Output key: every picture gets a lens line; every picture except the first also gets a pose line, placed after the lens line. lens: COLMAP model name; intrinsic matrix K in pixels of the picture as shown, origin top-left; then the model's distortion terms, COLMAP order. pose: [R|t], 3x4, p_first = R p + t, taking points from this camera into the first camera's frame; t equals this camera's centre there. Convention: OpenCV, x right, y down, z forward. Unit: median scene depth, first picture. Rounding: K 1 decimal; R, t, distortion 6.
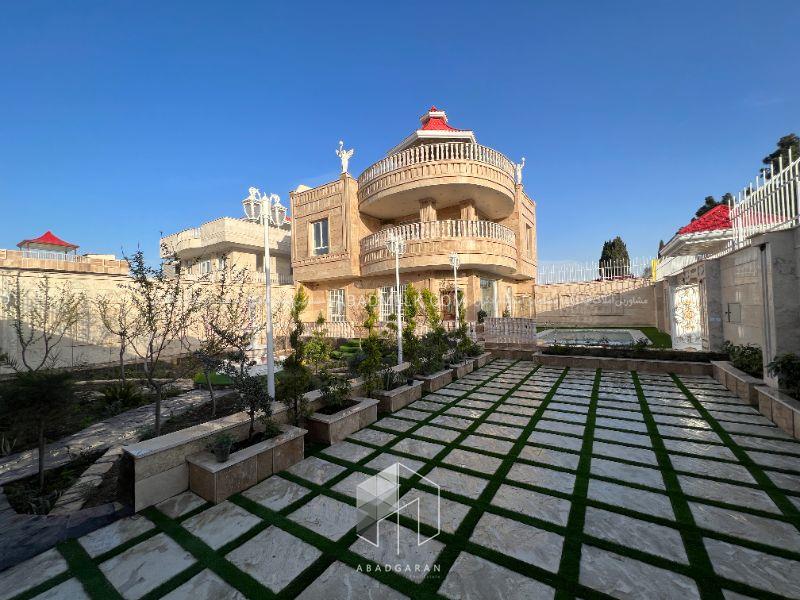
lens RADIAL K [[320.8, 0, 402.0], [0, 320.8, 301.4], [0, 0, 1]] dist [0.000659, 0.000096]
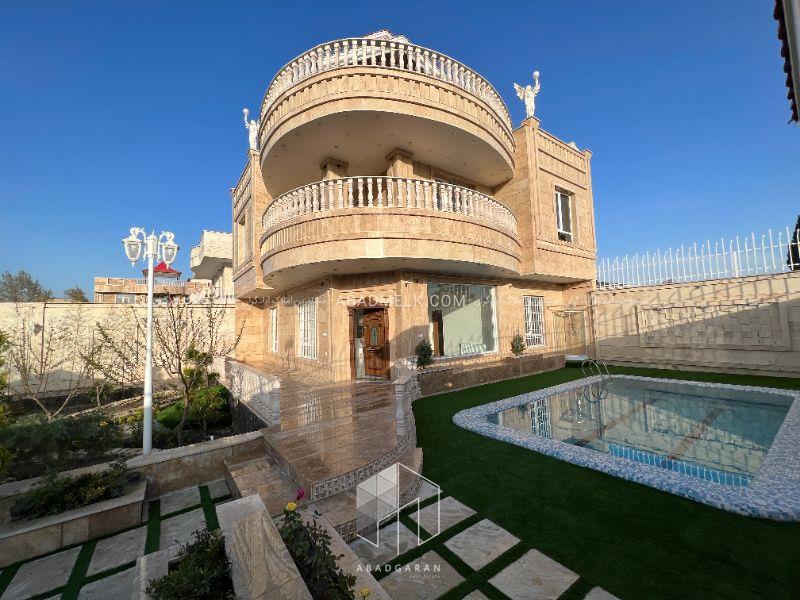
lens RADIAL K [[320.8, 0, 398.8], [0, 320.8, 301.8], [0, 0, 1]] dist [0.000659, 0.000096]
pose [[0.938907, -0.028306, -0.343006, 0.340941], [0.015431, 0.999072, -0.040206, -0.017771], [0.343826, 0.032456, 0.938472, 0.396057]]
